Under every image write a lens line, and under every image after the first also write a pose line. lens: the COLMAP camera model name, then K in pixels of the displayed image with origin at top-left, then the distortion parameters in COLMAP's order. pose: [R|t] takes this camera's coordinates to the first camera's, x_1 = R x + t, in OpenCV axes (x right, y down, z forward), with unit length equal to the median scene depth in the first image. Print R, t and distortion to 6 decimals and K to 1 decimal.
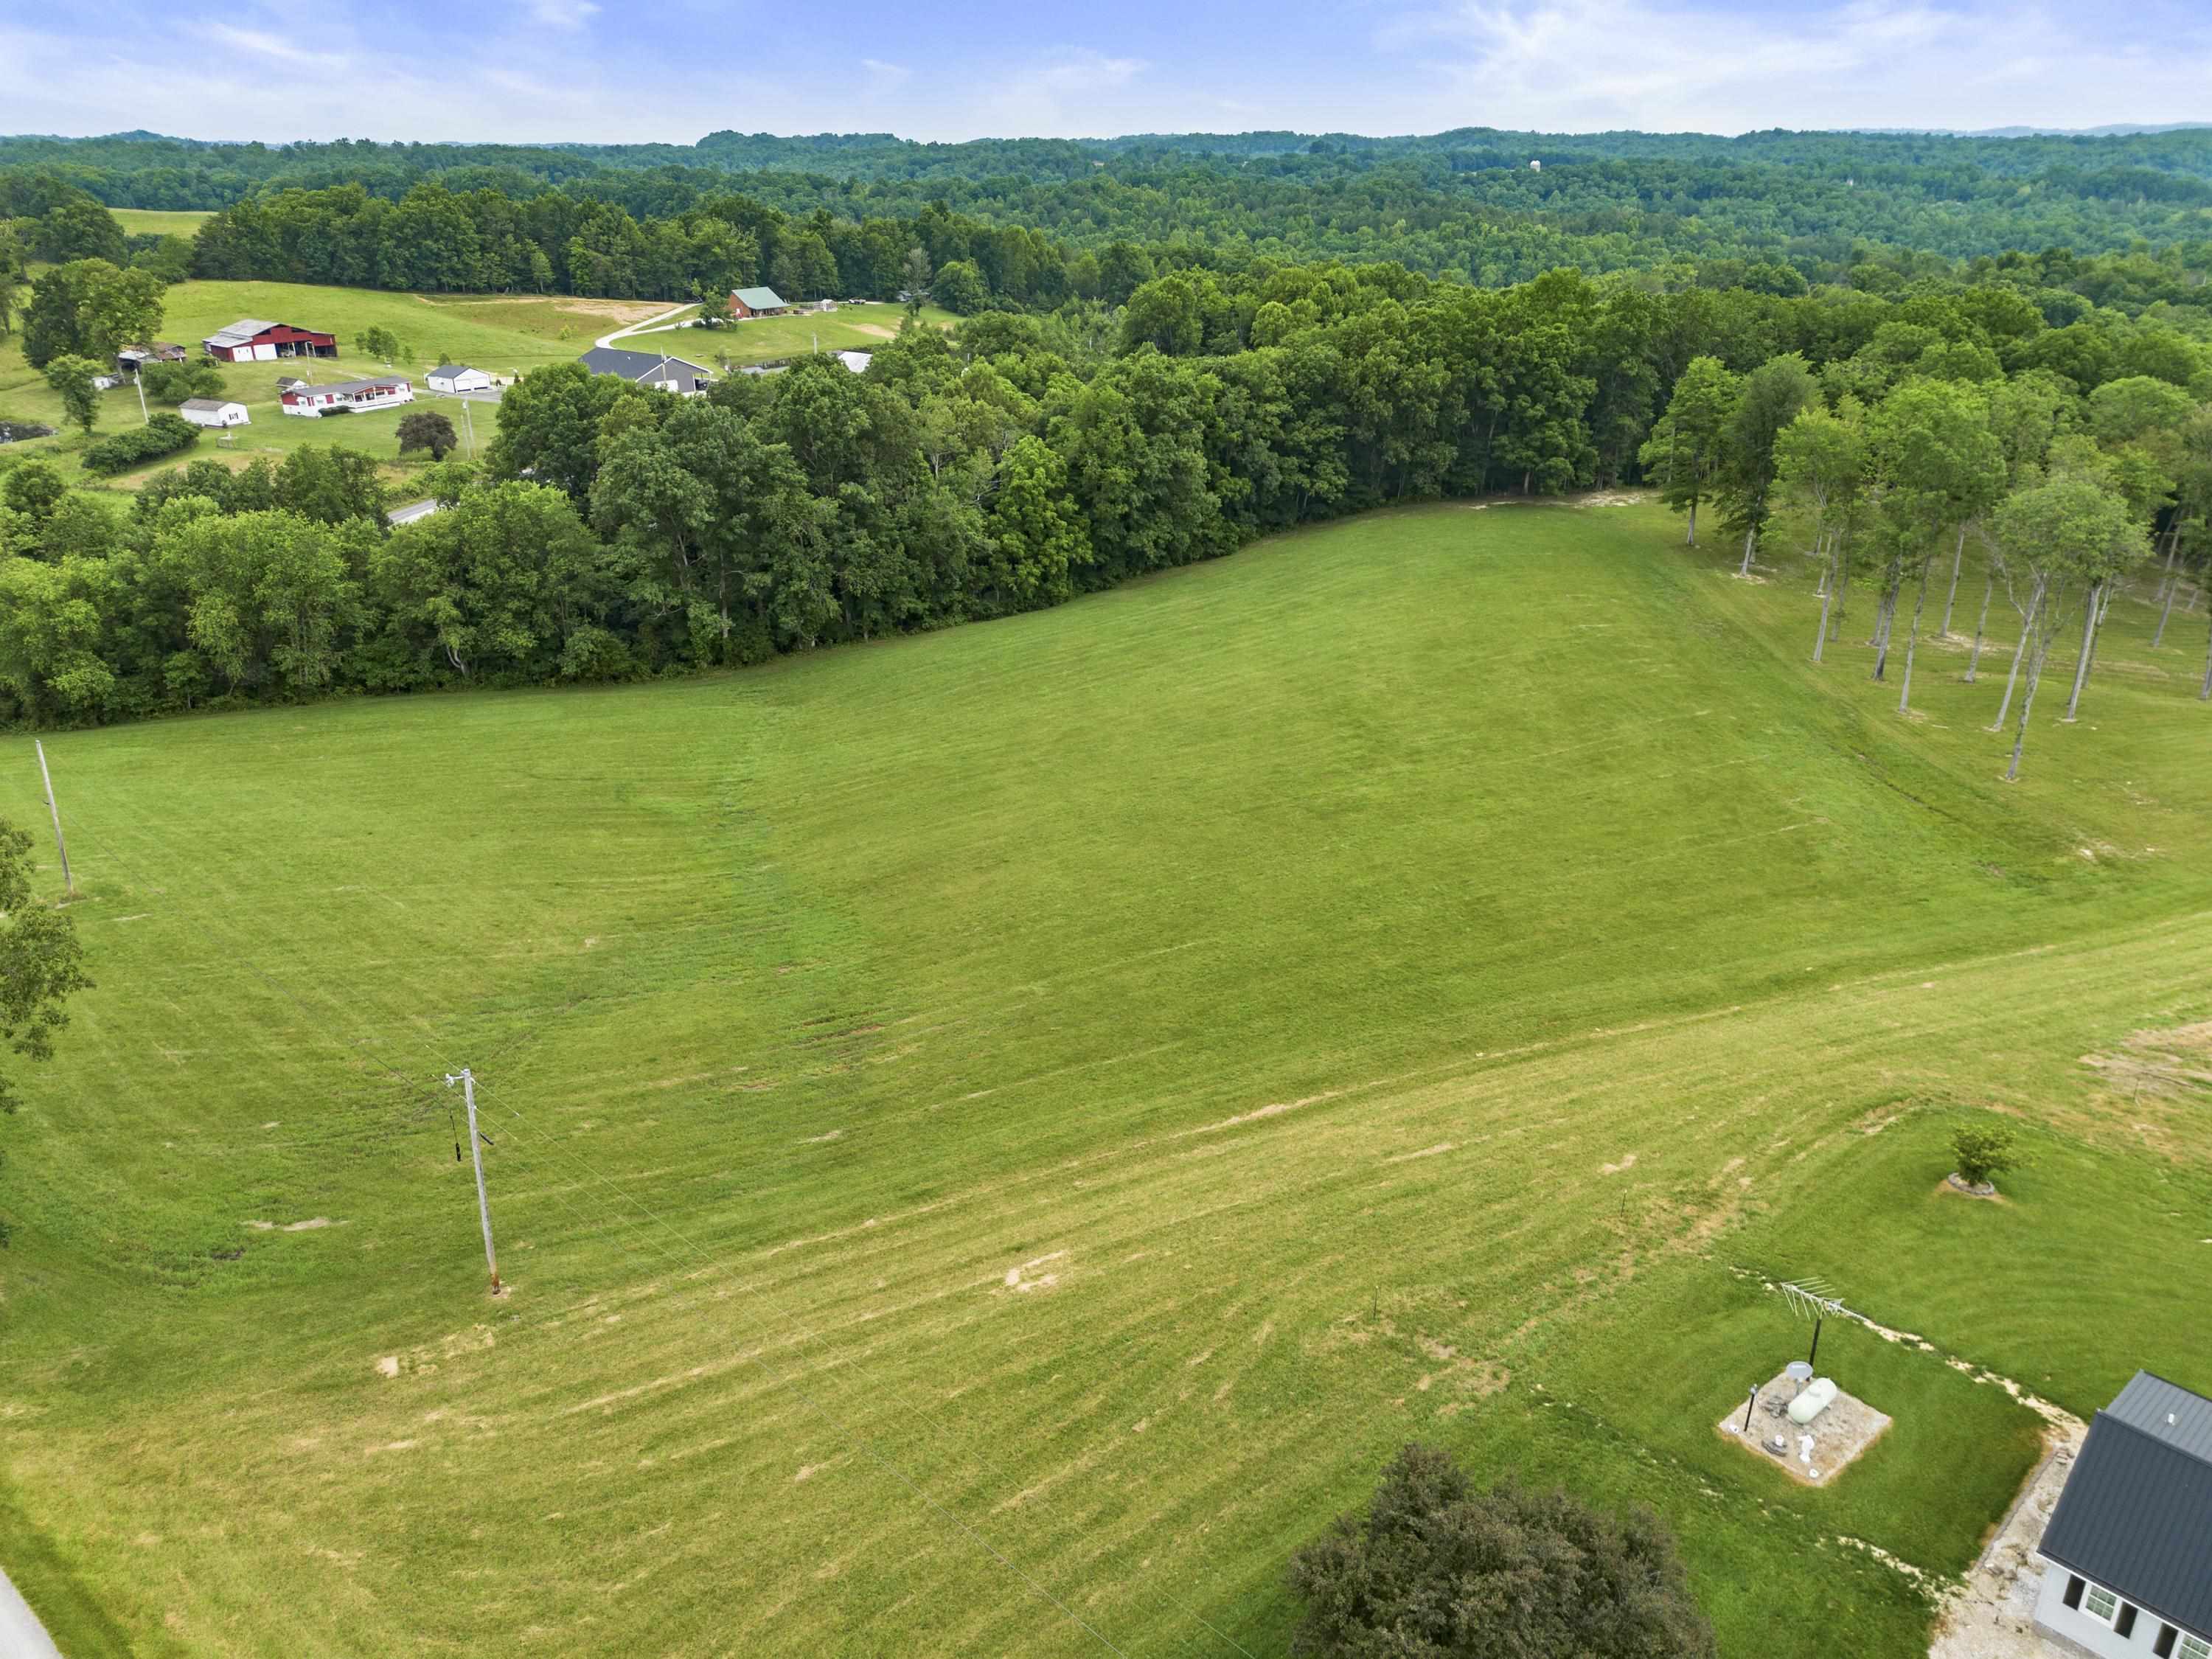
lens RADIAL K [[1578.2, 0, 1107.8], [0, 1578.2, 835.9], [0, 0, 1]] dist [0.073417, -0.067224]
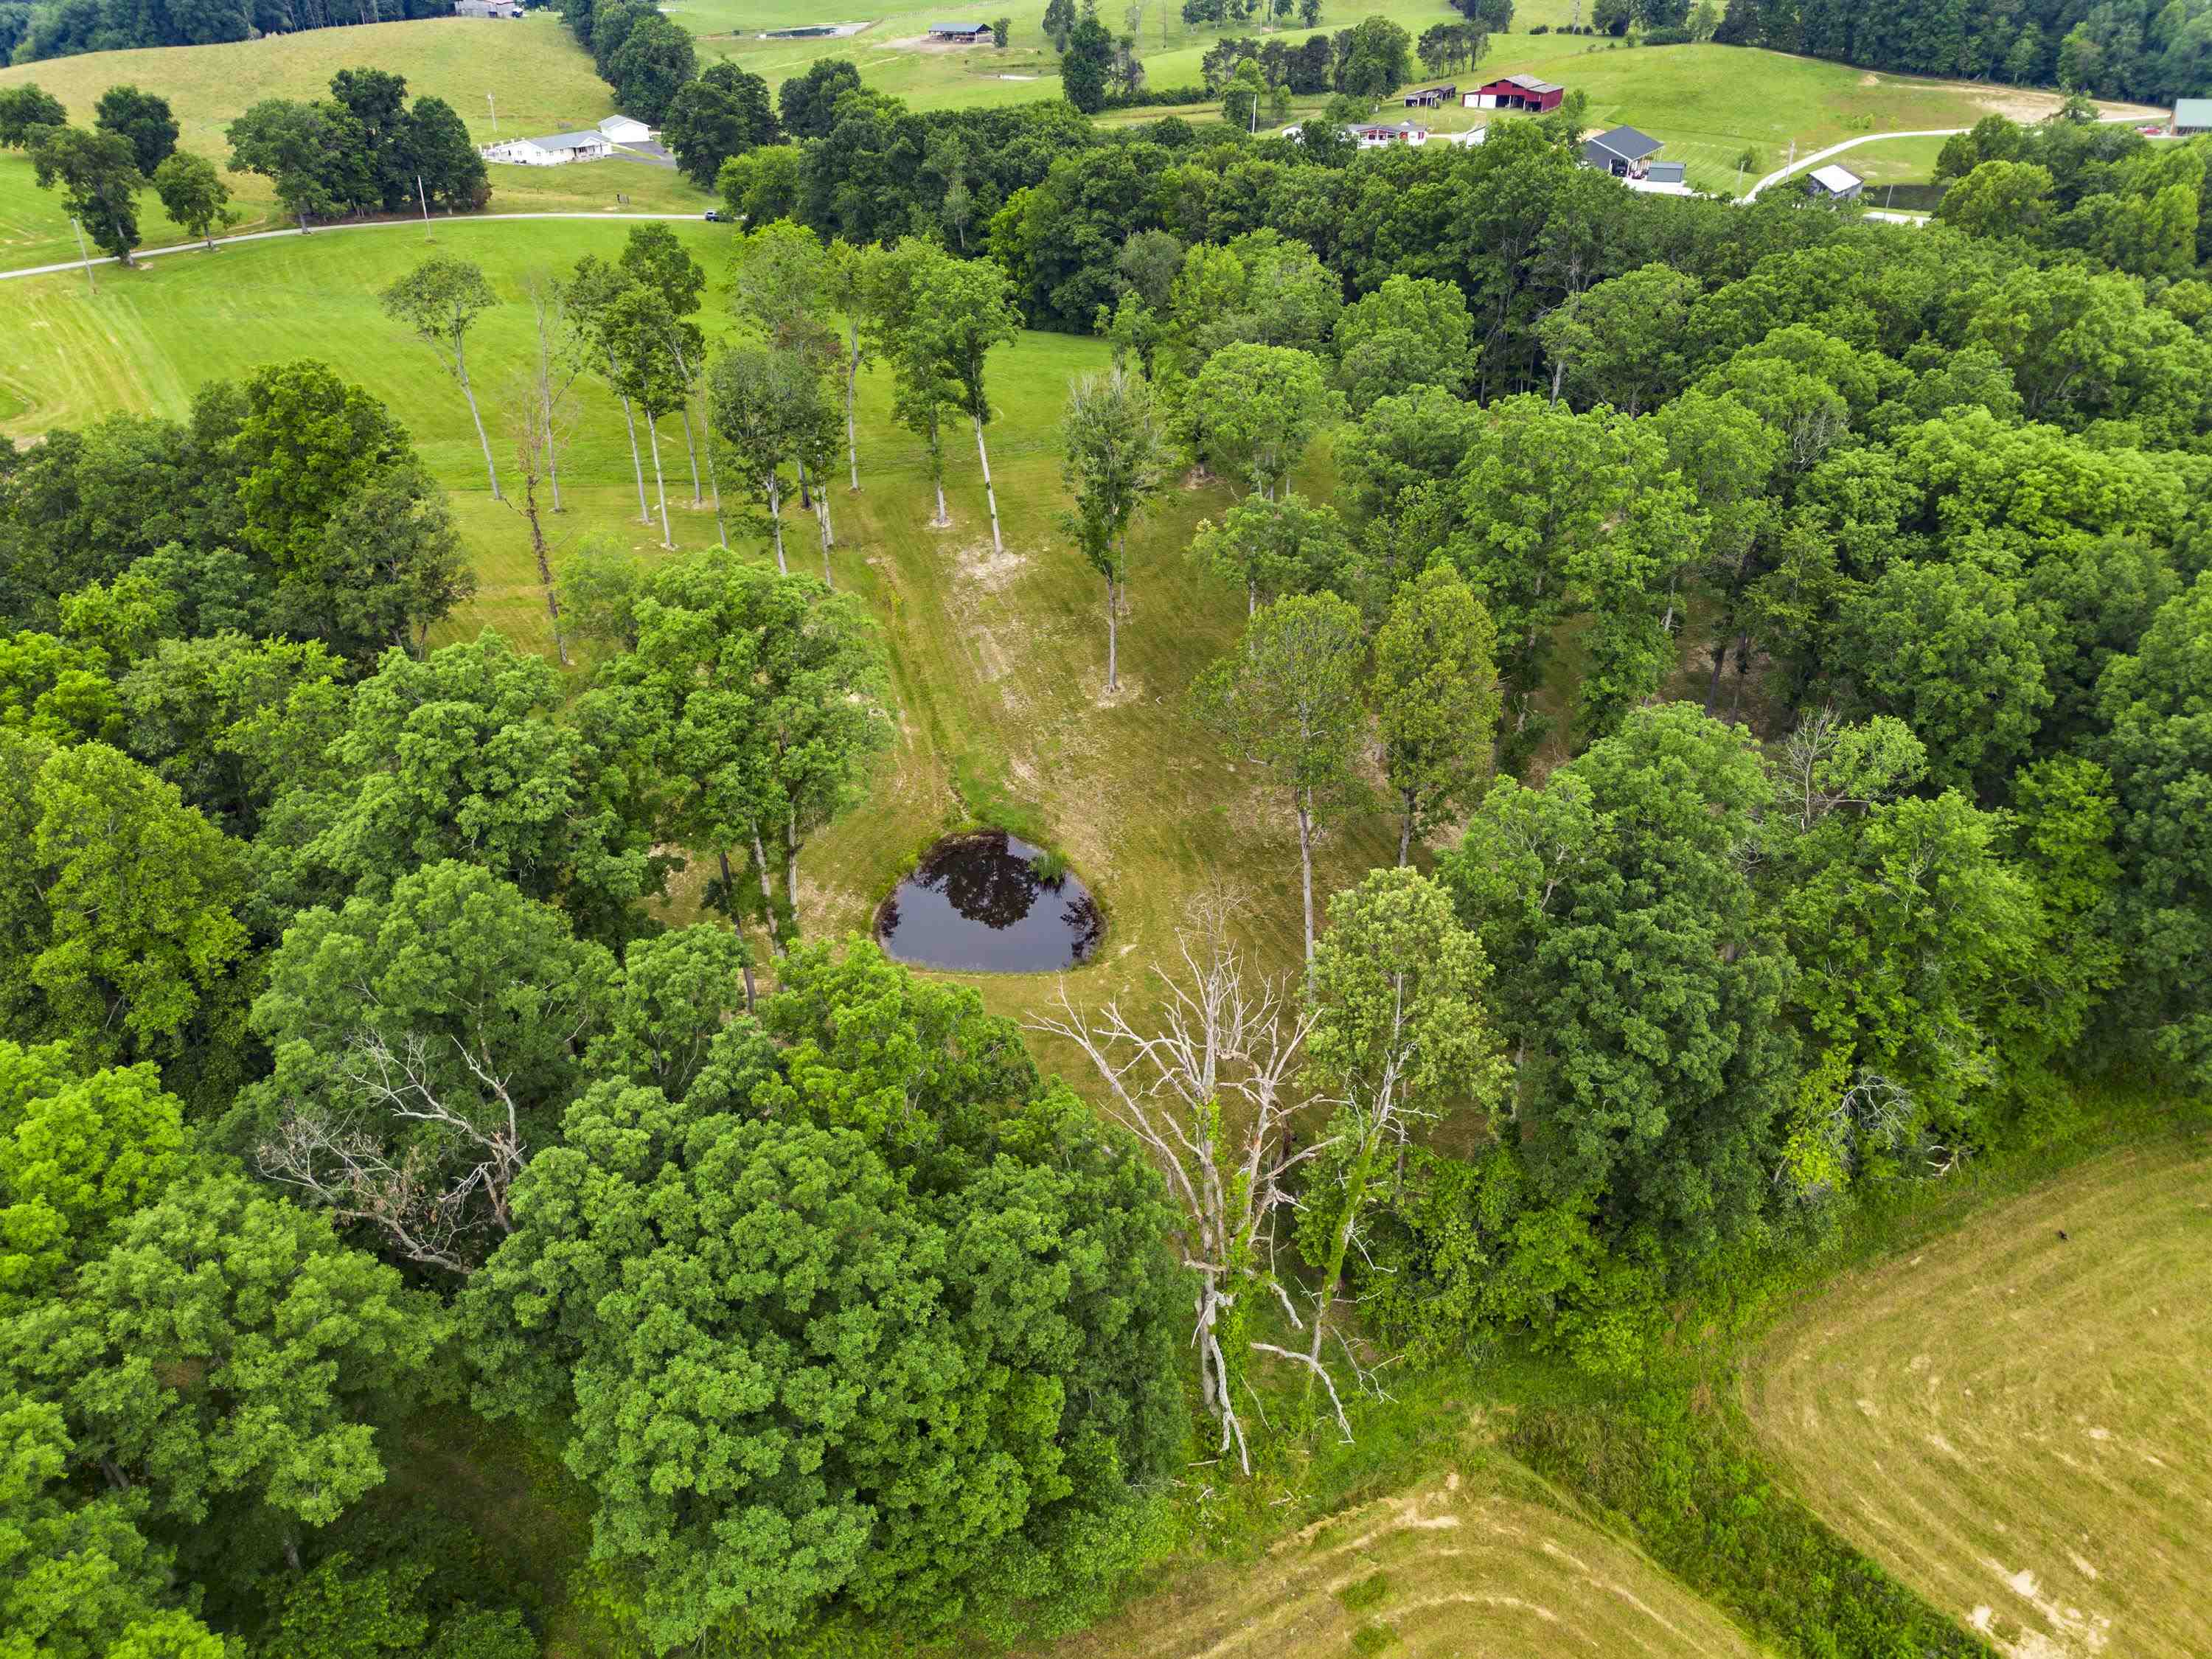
lens RADIAL K [[1578.2, 0, 1107.8], [0, 1578.2, 835.9], [0, 0, 1]] dist [0.073417, -0.067224]
pose [[0.189711, 0.493192, -0.848982, 1.127524], [-0.380847, 0.833949, 0.399356, -0.305813], [0.904967, 0.247570, 0.346040, 0.641765]]
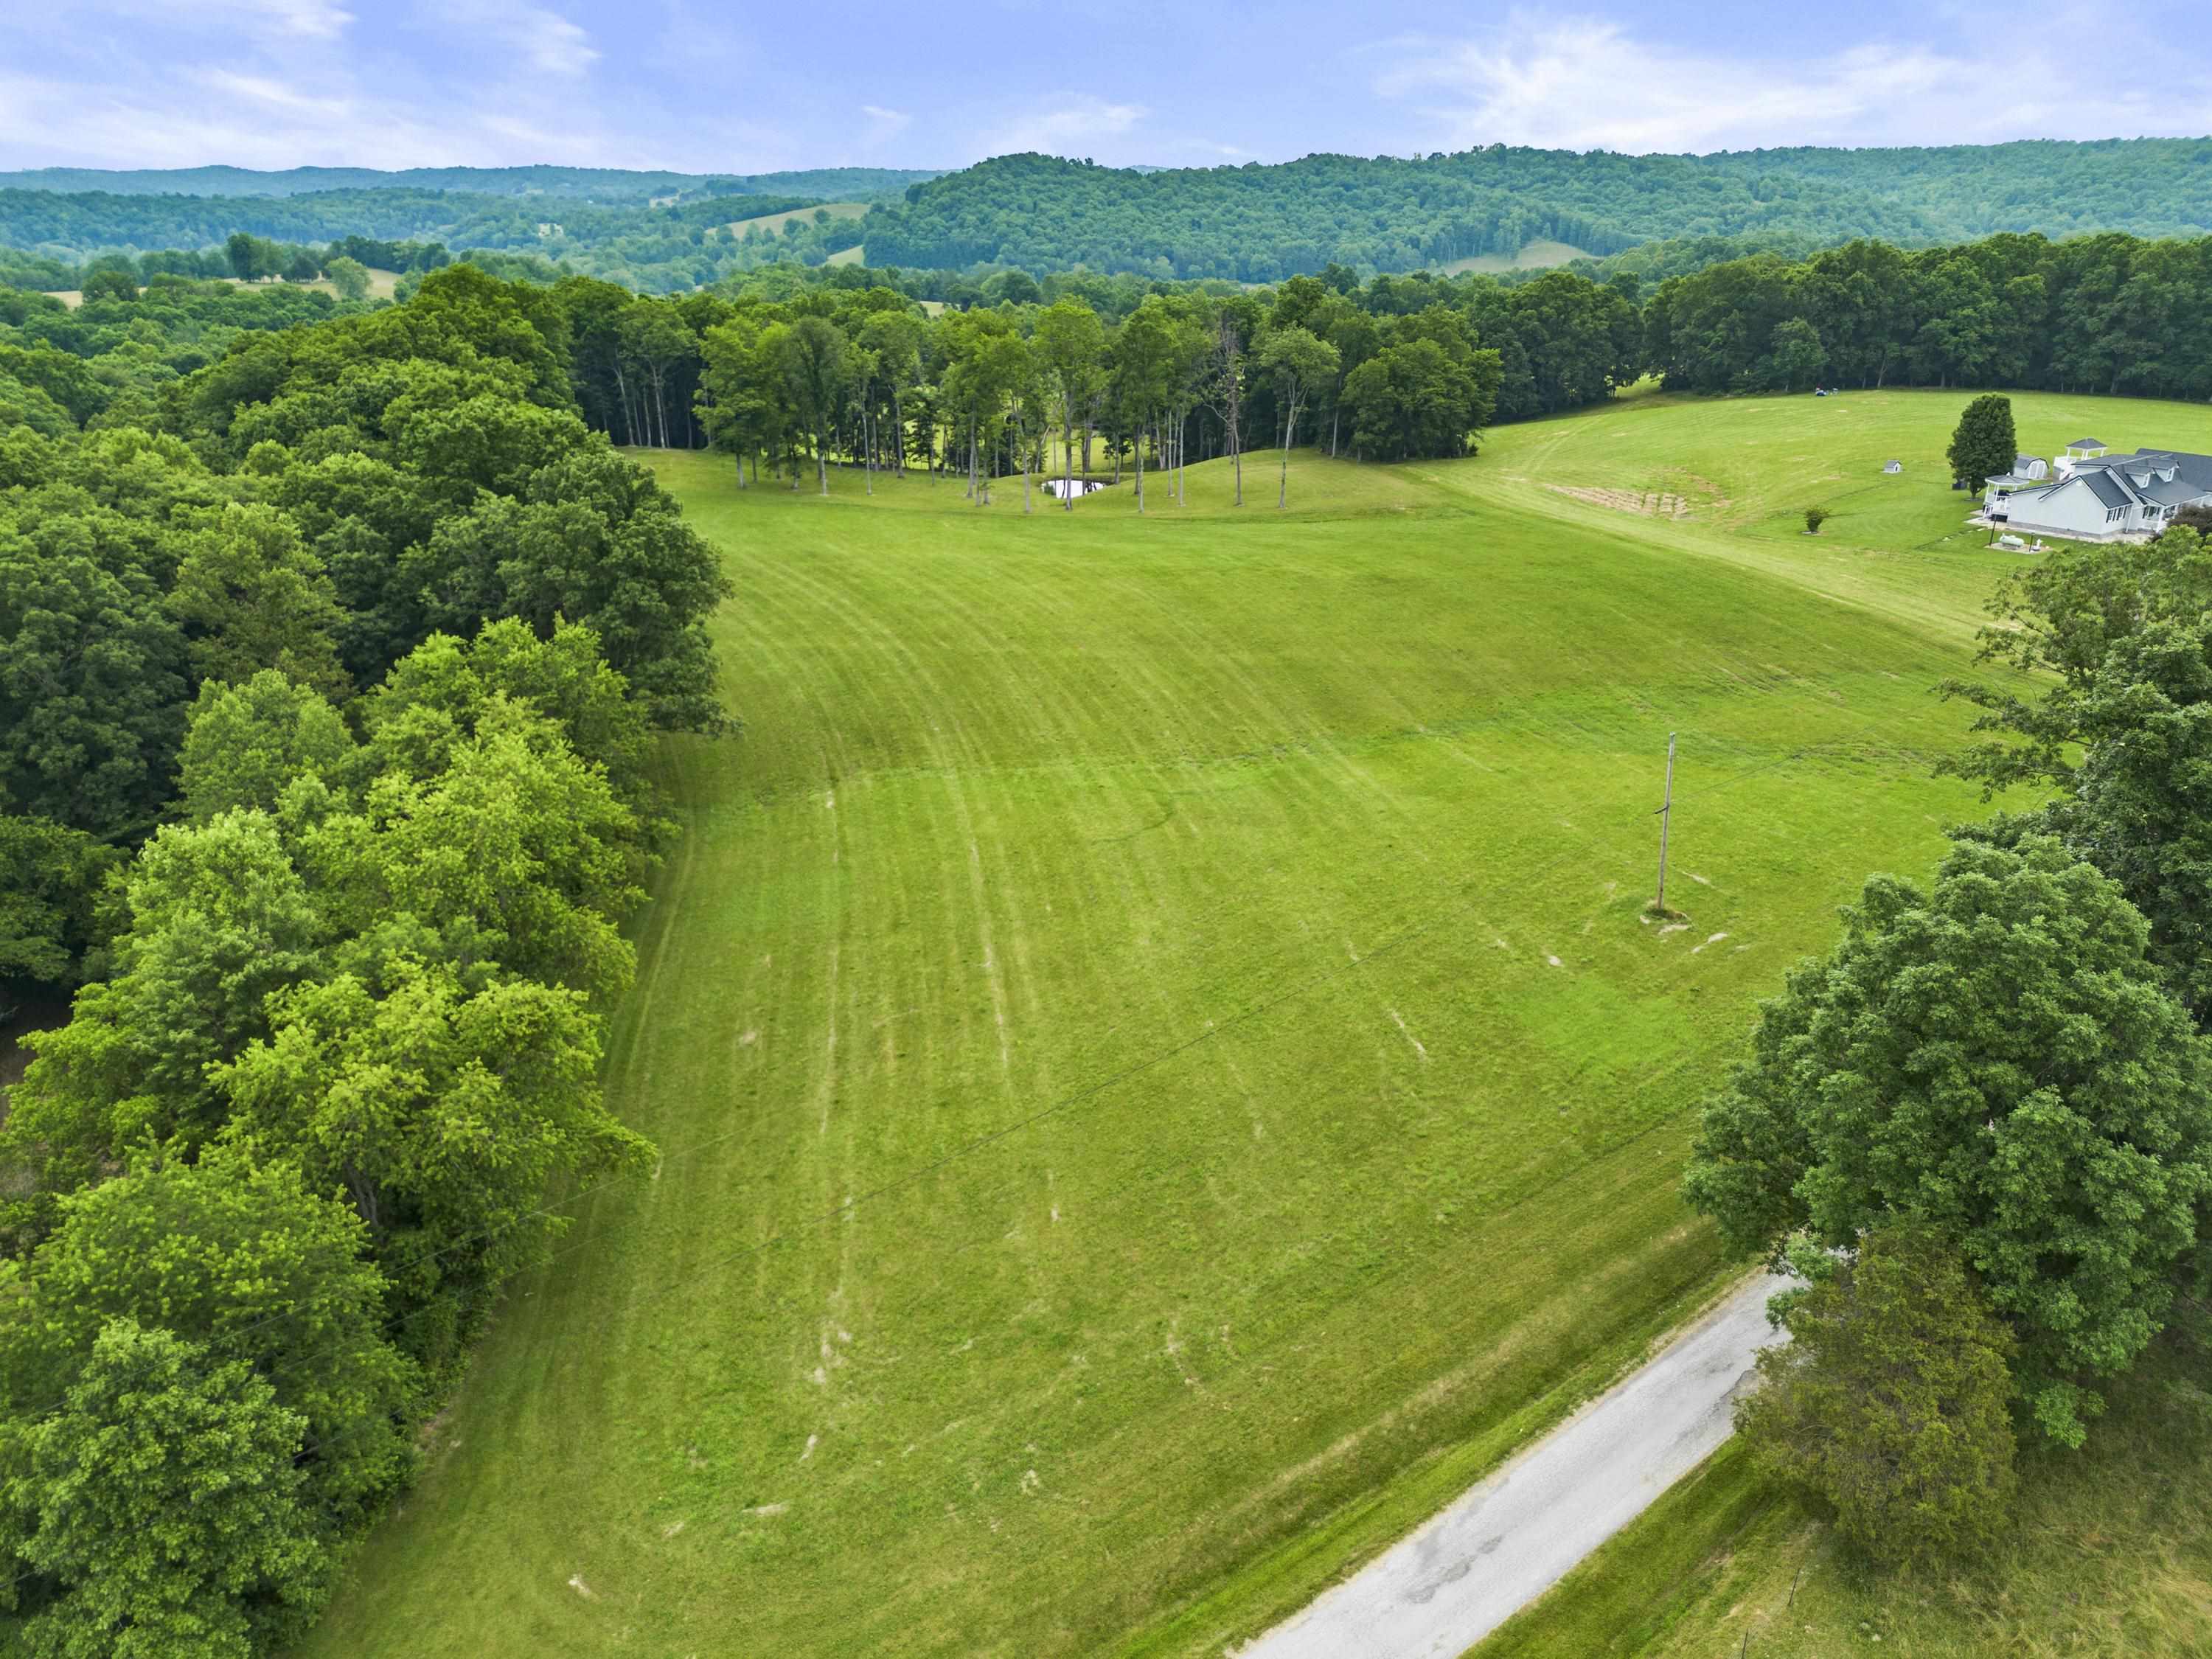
lens RADIAL K [[1578.2, 0, 1107.8], [0, 1578.2, 835.9], [0, 0, 1]] dist [0.073417, -0.067224]
pose [[0.153489, -0.371176, 0.915789, -0.705079], [0.397434, 0.871695, 0.286693, -0.176346], [-0.904703, 0.319962, 0.281313, 0.482169]]
